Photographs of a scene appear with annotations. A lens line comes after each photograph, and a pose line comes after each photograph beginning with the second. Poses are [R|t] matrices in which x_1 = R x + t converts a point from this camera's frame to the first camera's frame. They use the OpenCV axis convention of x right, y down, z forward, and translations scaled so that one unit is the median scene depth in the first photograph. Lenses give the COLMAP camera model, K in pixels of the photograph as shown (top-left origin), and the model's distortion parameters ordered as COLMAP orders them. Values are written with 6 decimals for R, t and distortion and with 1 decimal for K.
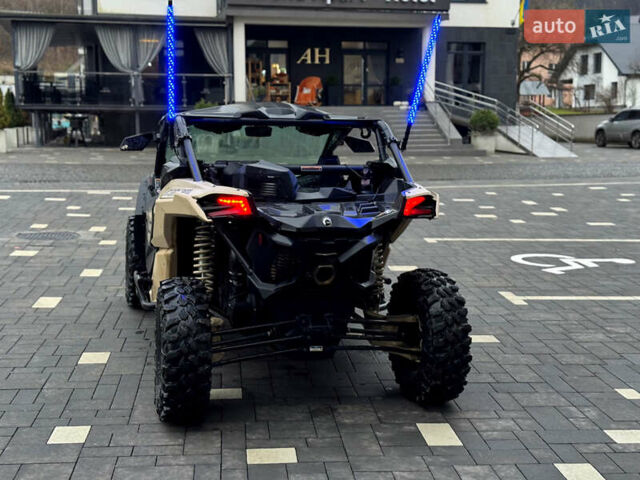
lens RADIAL K [[881.8, 0, 317.1], [0, 881.8, 240.4], [0, 0, 1]] dist [0.217859, -0.474017]
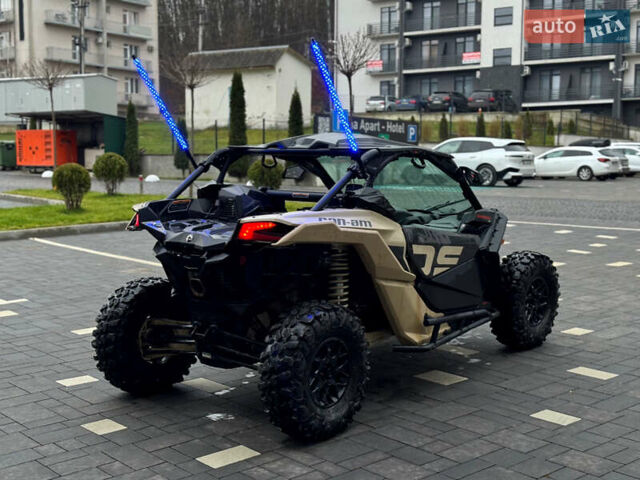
lens RADIAL K [[881.8, 0, 317.1], [0, 881.8, 240.4], [0, 0, 1]] dist [0.217859, -0.474017]
pose [[0.577546, 0.069365, -0.813406, 0.896278], [-0.110634, 0.993842, 0.006198, -0.038247], [0.808827, 0.086410, 0.581664, 0.425969]]
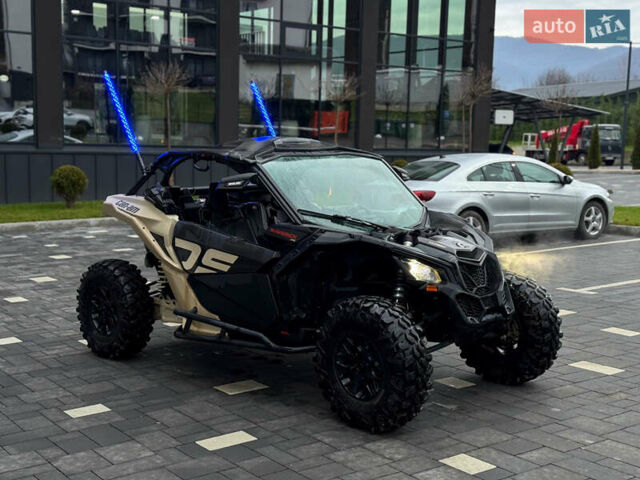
lens RADIAL K [[881.8, 0, 317.1], [0, 881.8, 240.4], [0, 0, 1]] dist [0.217859, -0.474017]
pose [[-0.871310, 0.042252, -0.488911, 0.508960], [-0.084531, 0.968472, 0.234341, -0.333550], [0.483398, 0.245512, -0.840268, 2.248414]]
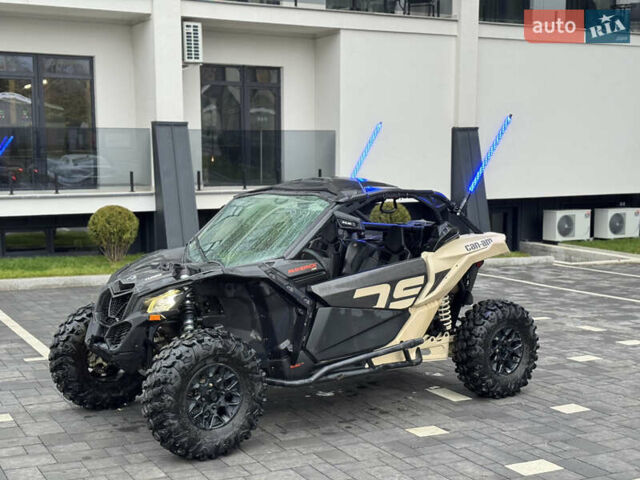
lens RADIAL K [[881.8, 0, 317.1], [0, 881.8, 240.4], [0, 0, 1]] dist [0.217859, -0.474017]
pose [[-0.383070, -0.095396, 0.918780, -1.261719], [0.120708, 0.980954, 0.152179, -0.285964], [-0.915798, 0.169200, -0.364259, 1.638727]]
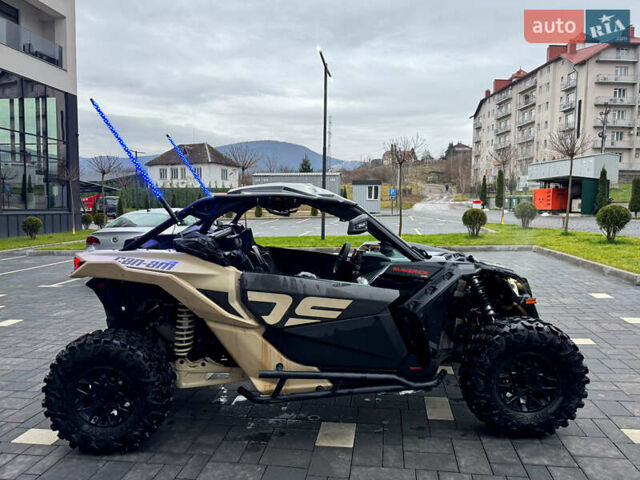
lens RADIAL K [[451.3, 0, 319.8], [0, 451.3, 228.1], [0, 0, 1]] dist [0.040359, -0.035077]
pose [[-0.258790, 0.044159, -0.964924, 0.590385], [-0.135482, 0.987420, 0.081525, -0.170886], [0.956385, 0.151828, -0.249552, 1.354175]]
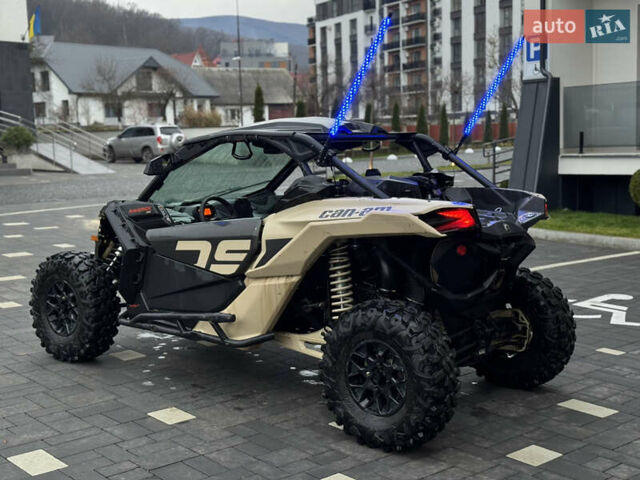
lens RADIAL K [[881.8, 0, 317.1], [0, 881.8, 240.4], [0, 0, 1]] dist [0.217859, -0.474017]
pose [[0.810961, -0.091249, 0.577942, -0.698213], [0.102265, 0.994665, 0.013546, -0.039175], [-0.576094, 0.048118, 0.815966, 0.234628]]
